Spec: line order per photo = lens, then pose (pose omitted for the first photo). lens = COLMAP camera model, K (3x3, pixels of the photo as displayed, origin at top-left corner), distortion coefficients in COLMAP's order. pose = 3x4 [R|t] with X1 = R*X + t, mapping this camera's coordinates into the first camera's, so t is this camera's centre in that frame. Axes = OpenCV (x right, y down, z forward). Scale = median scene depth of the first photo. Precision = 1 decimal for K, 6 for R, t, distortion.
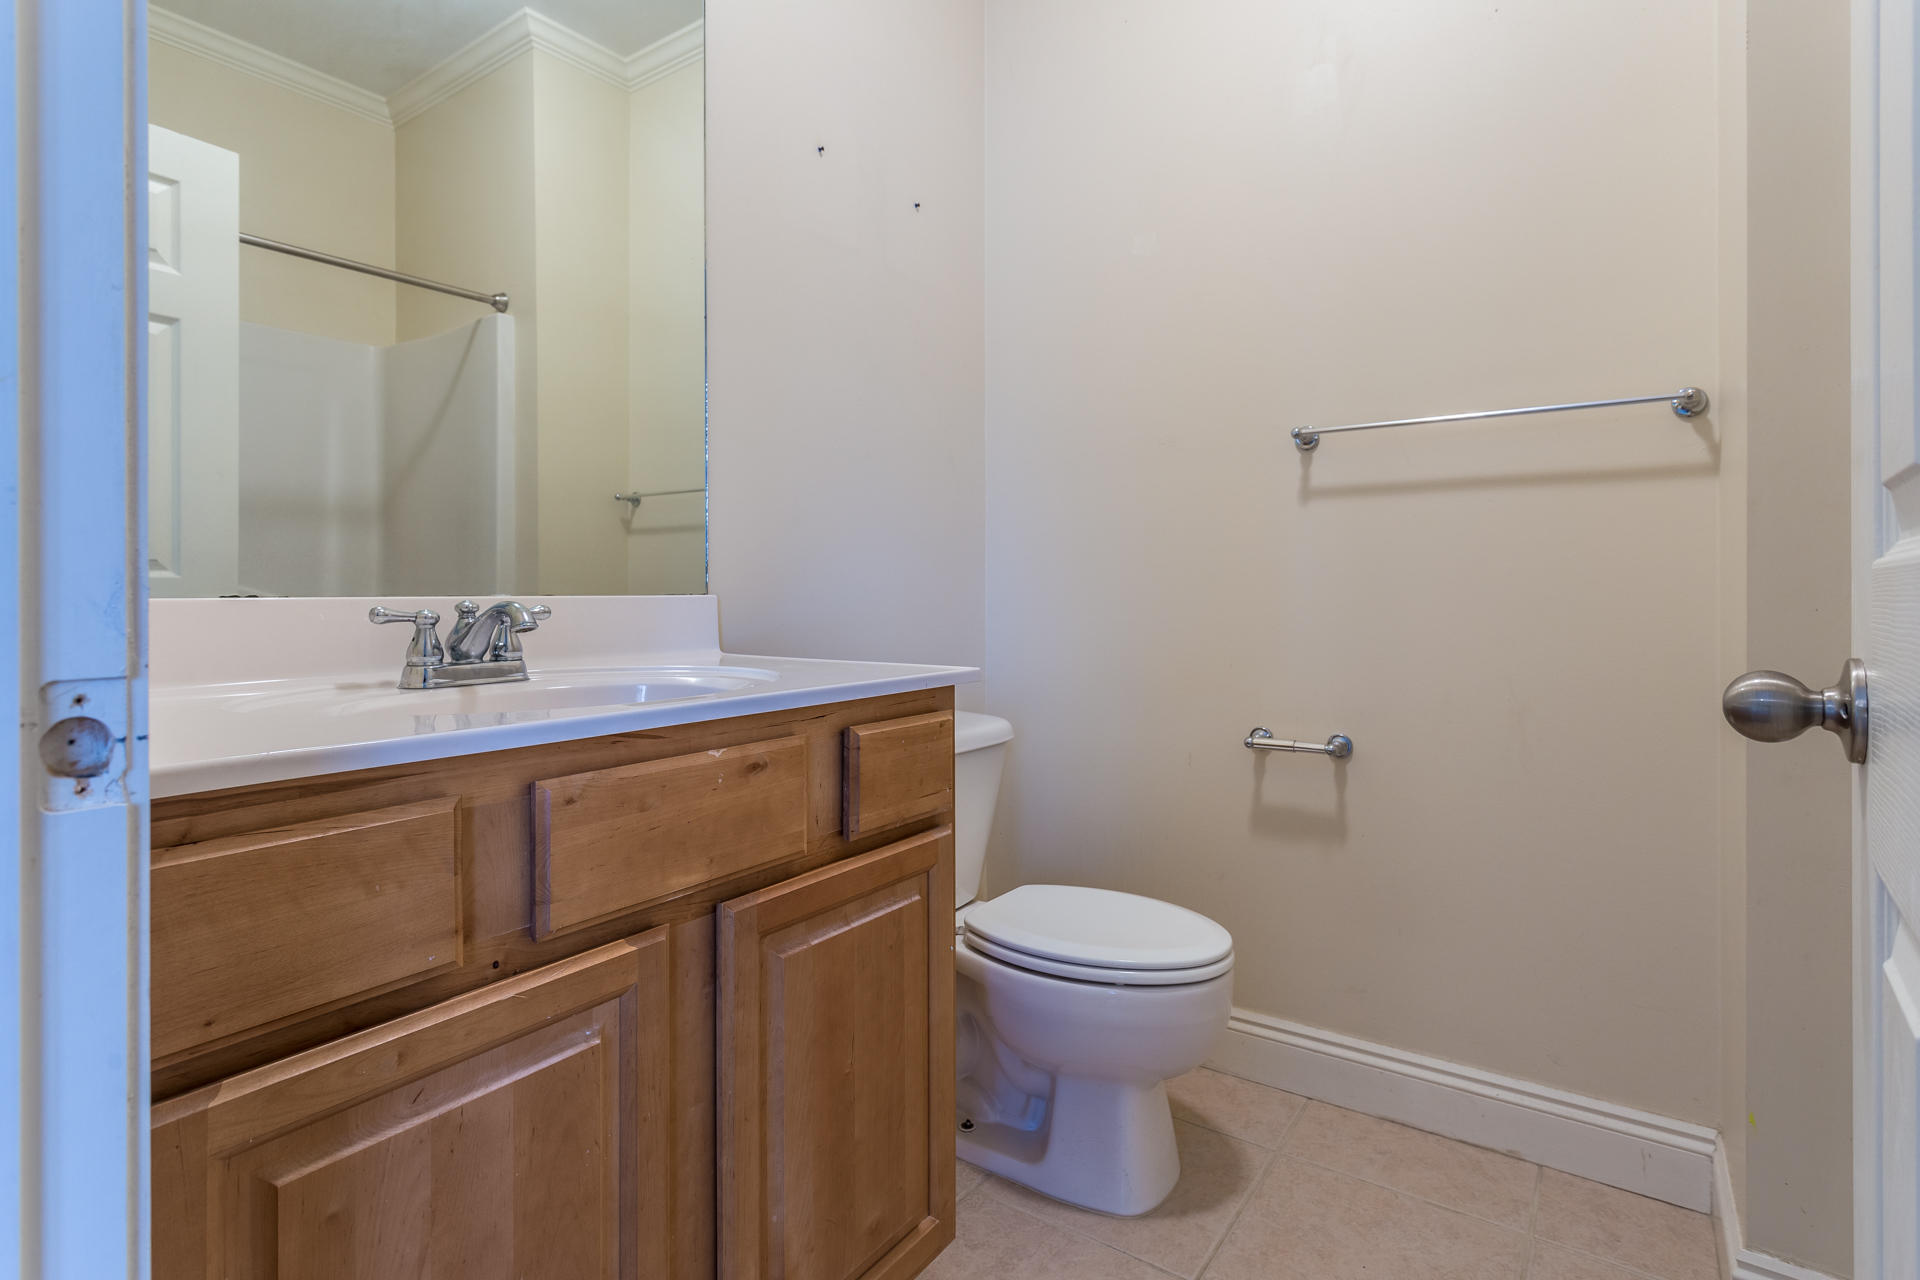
lens RADIAL K [[952.8, 0, 962.1], [0, 952.8, 594.3], [0, 0, 1]] dist [0.001353, -0.000318]
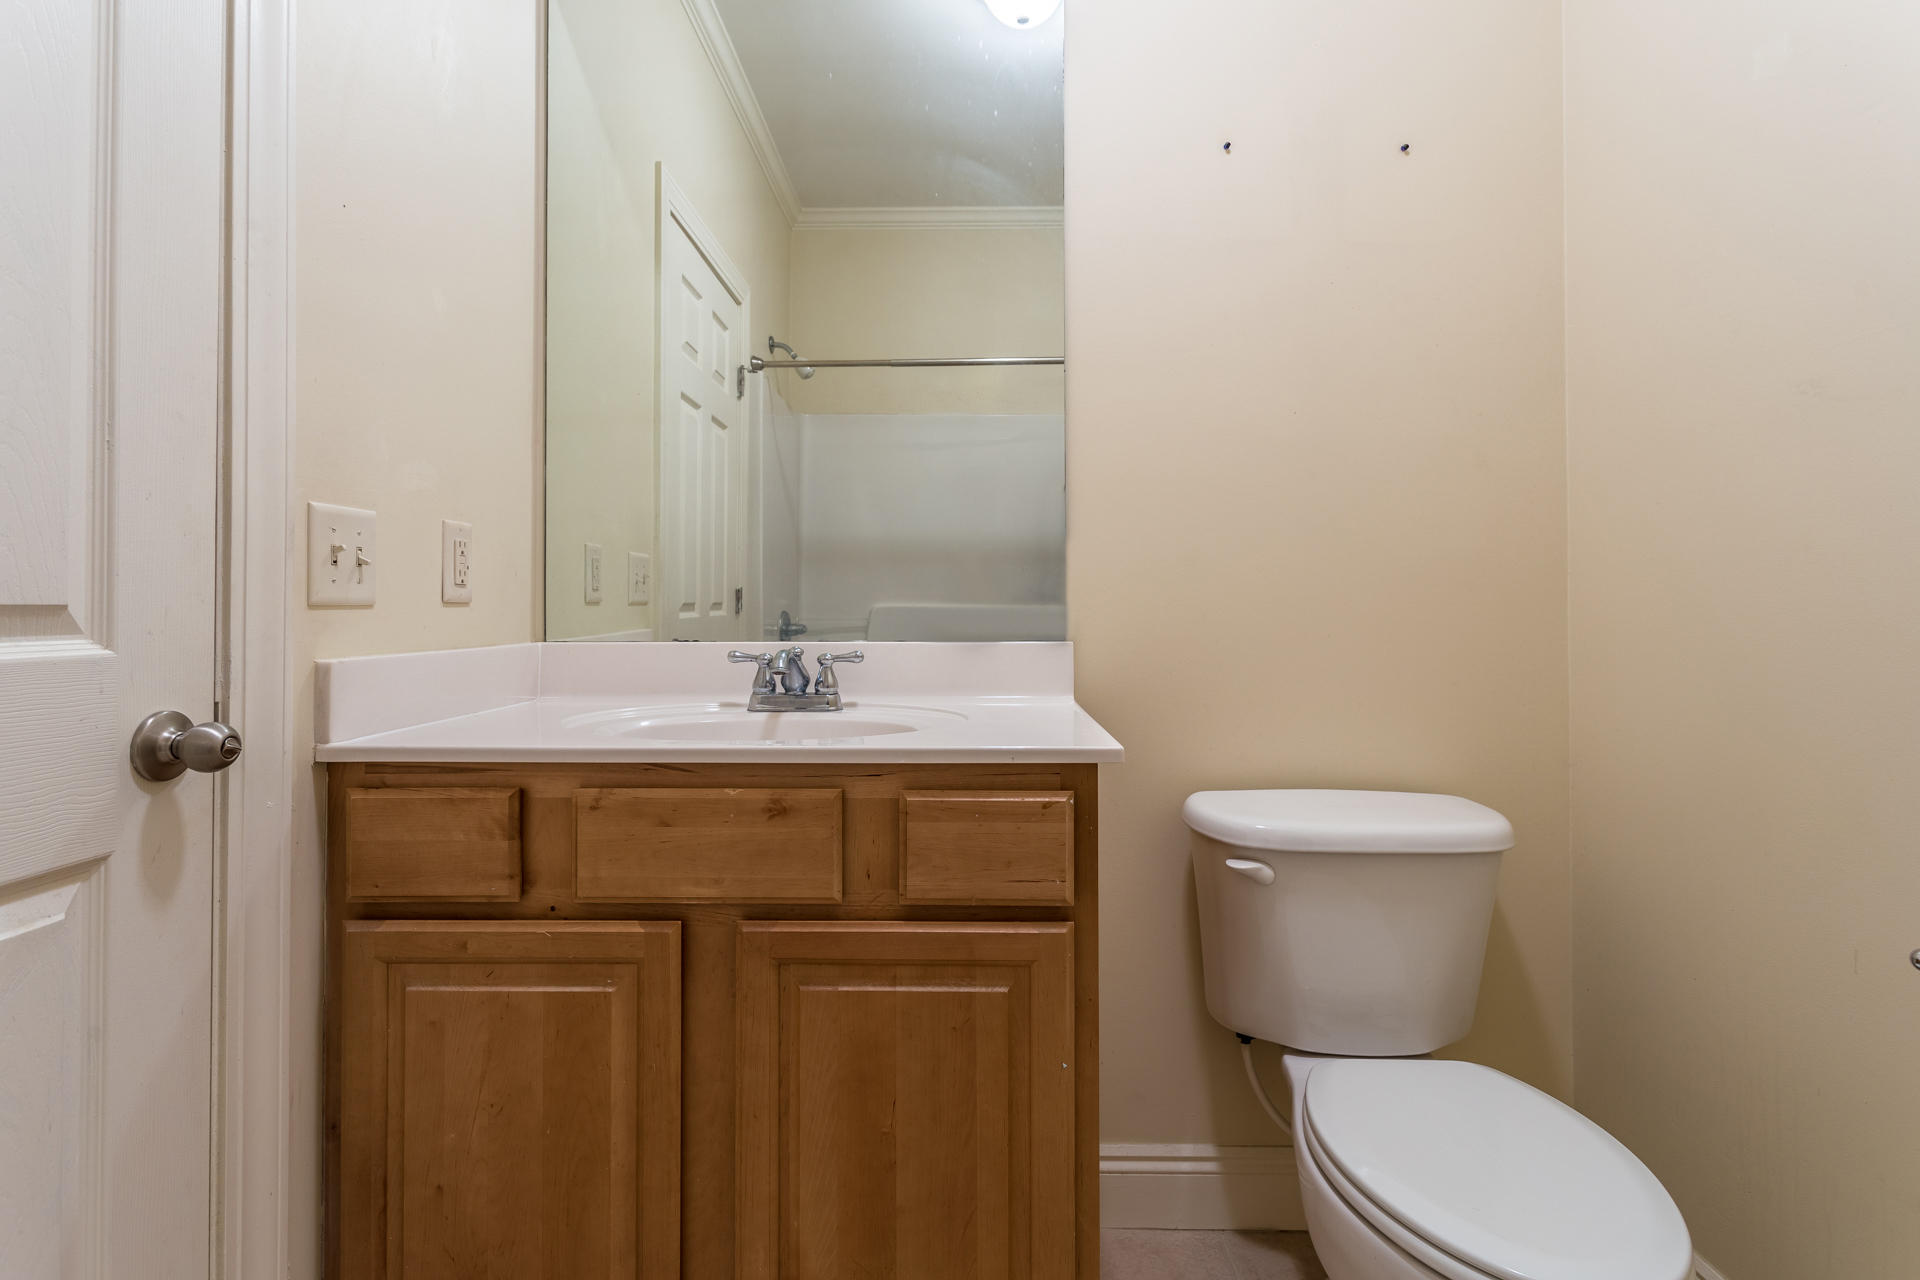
lens RADIAL K [[952.8, 0, 962.1], [0, 952.8, 594.3], [0, 0, 1]] dist [0.001353, -0.000318]
pose [[0.552973, -0.005974, -0.833177, 0.763243], [-0.003590, 0.999948, -0.009553, -0.058674], [0.833191, 0.008274, 0.552923, 0.499695]]
